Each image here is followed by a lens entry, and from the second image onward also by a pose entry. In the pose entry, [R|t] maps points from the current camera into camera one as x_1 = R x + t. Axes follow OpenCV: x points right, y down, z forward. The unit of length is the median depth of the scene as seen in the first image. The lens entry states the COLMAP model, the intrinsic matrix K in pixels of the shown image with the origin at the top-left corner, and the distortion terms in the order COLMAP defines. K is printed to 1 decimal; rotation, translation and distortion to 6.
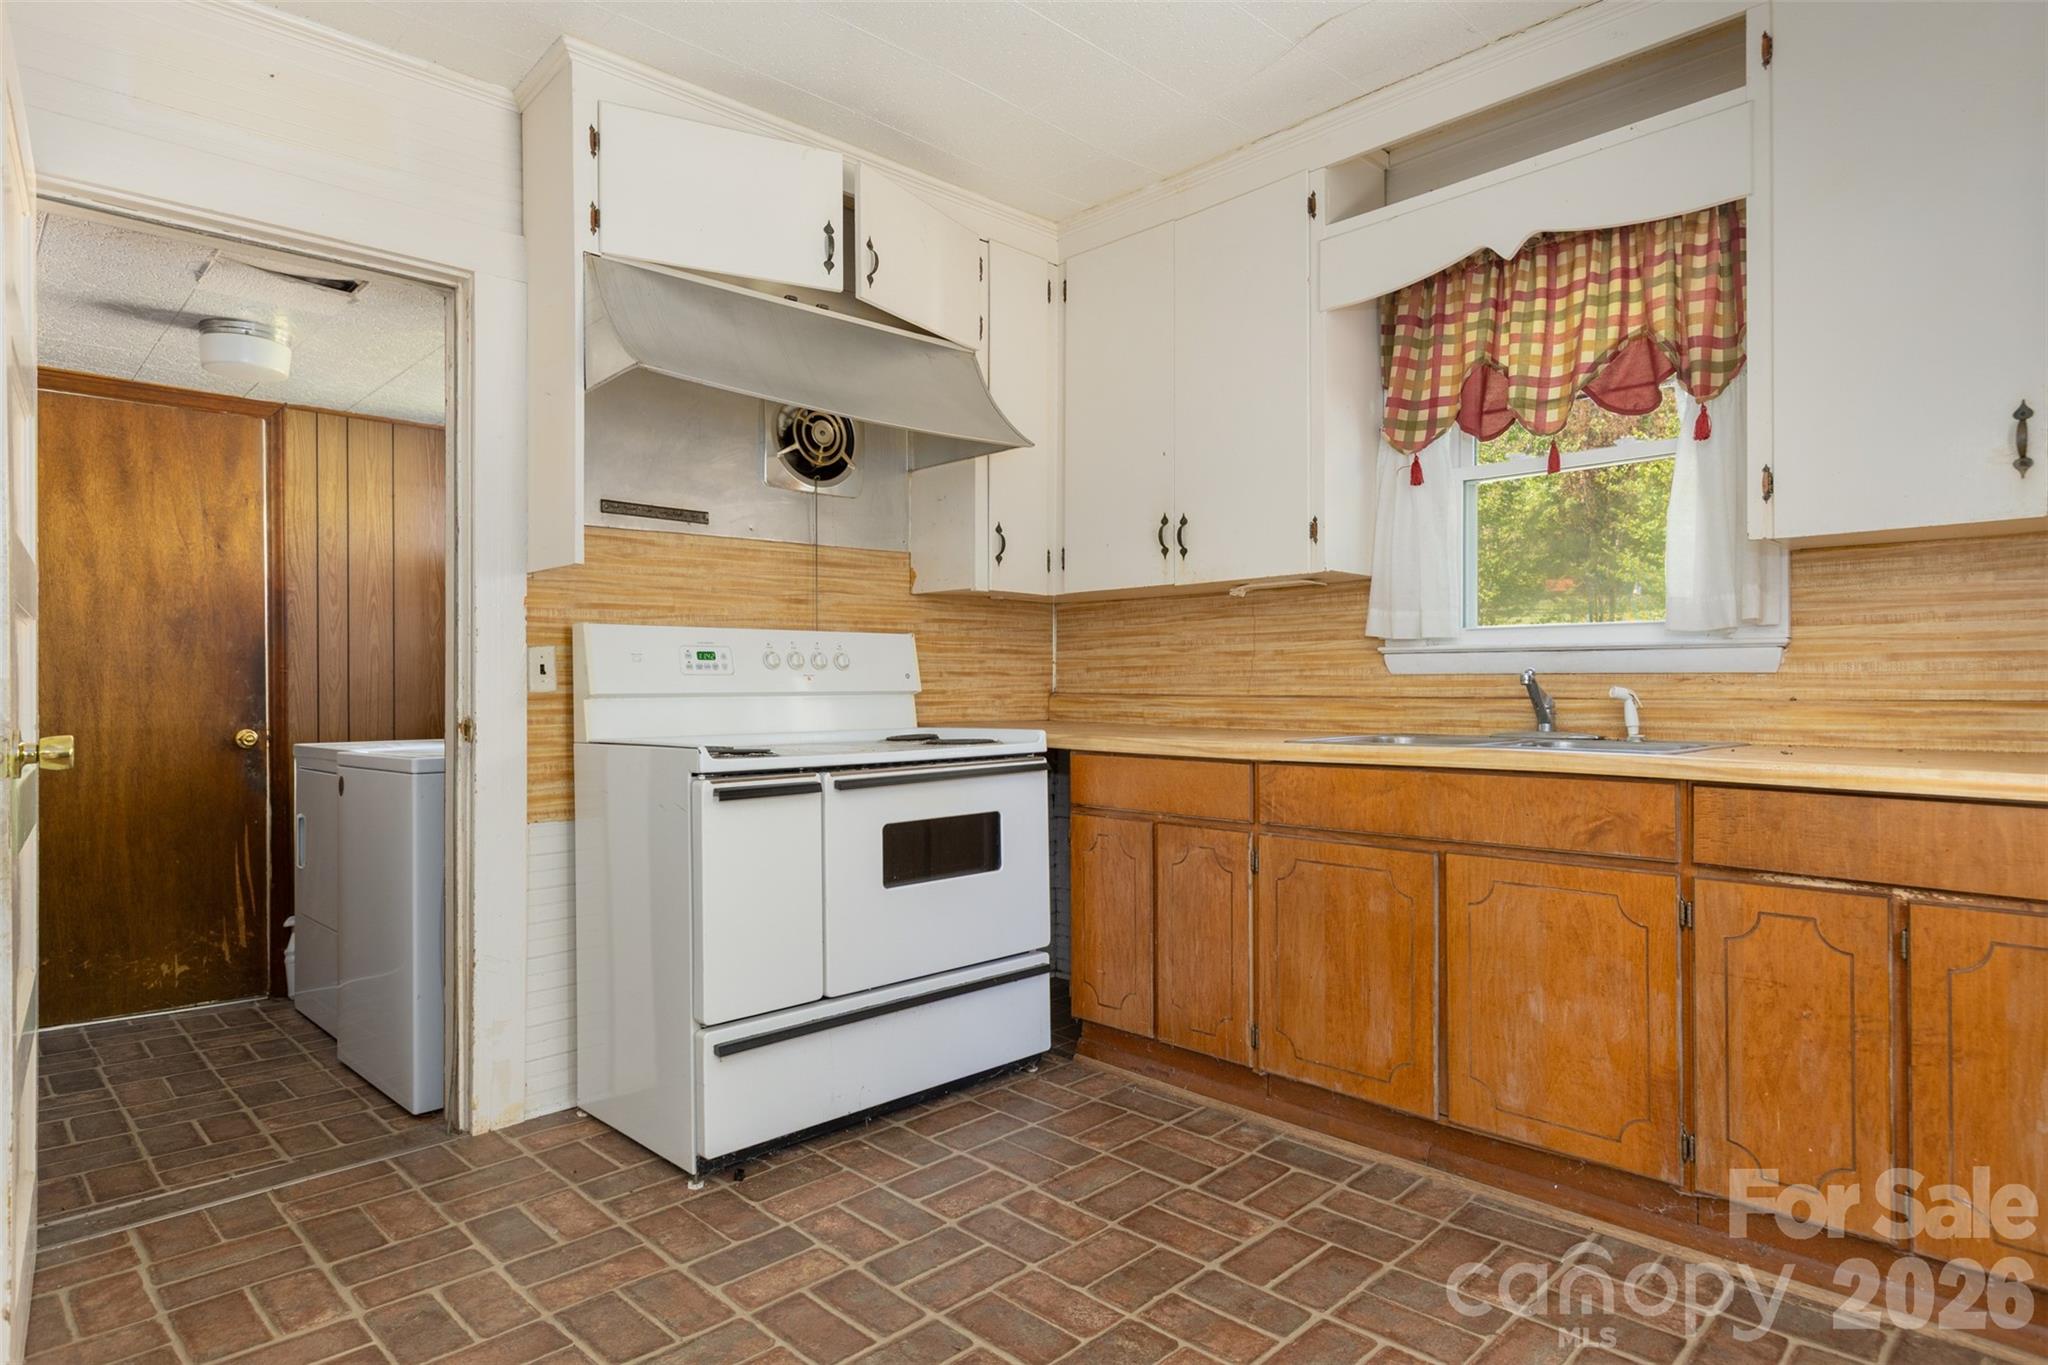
lens RADIAL K [[1131.4, 0, 1021.3], [0, 1131.4, 682.9], [0, 0, 1]] dist [0.000106, 0.000202]
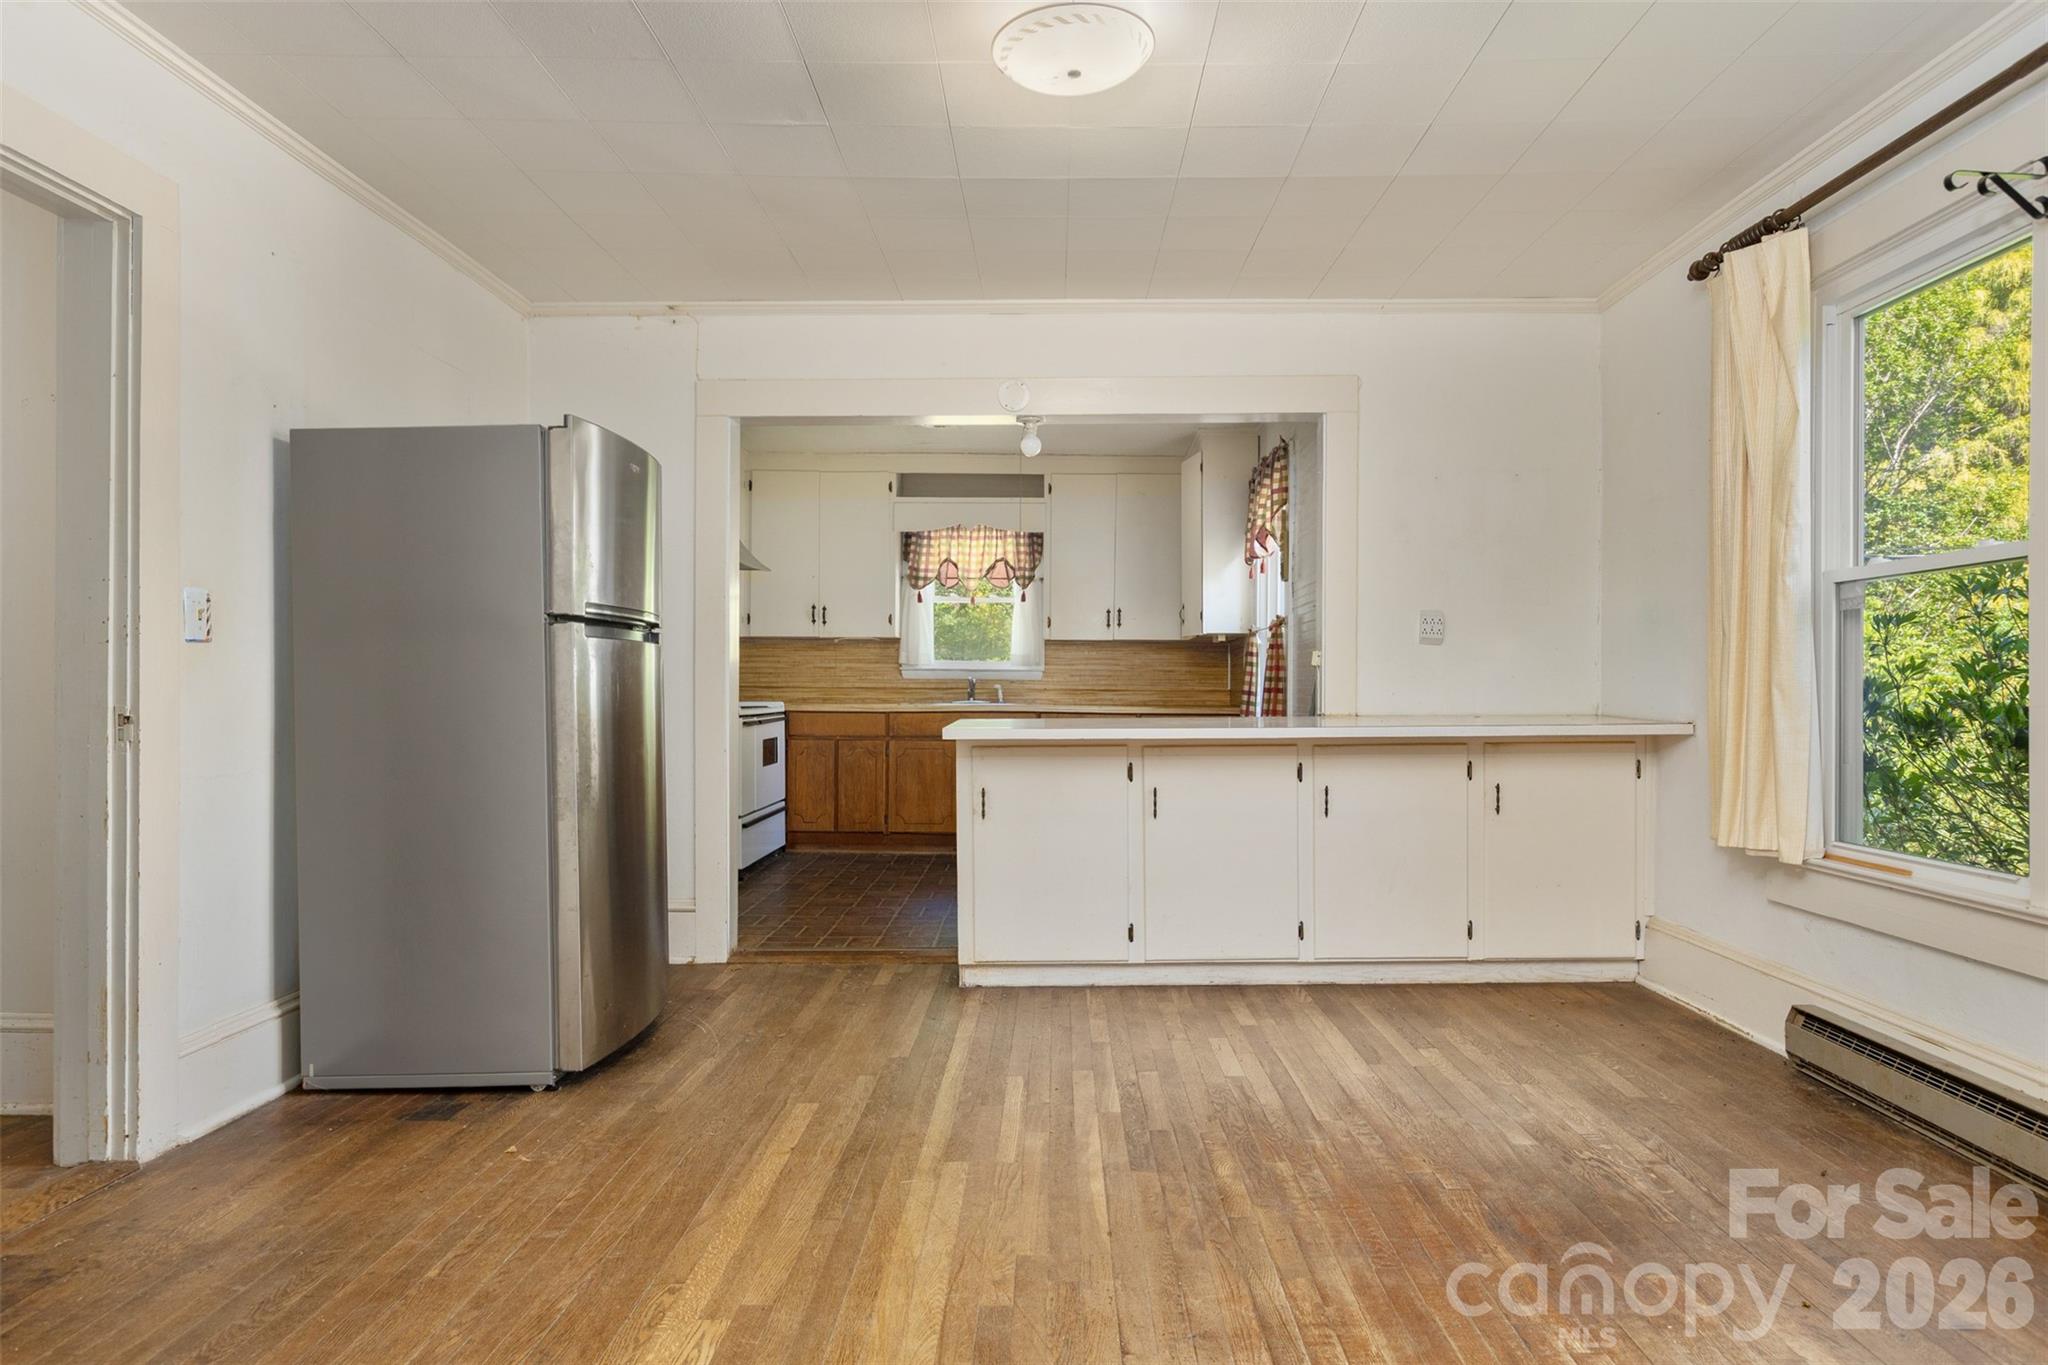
lens RADIAL K [[1234.2, 0, 1029.9], [0, 1234.2, 681.9], [0, 0, 1]] dist [-0.001752, -0.009509]
pose [[0.715516, 0.009782, 0.698528, -1.379040], [-0.009491, 0.999946, -0.004281, 0.008601], [-0.698532, -0.003567, 0.715570, -1.117262]]
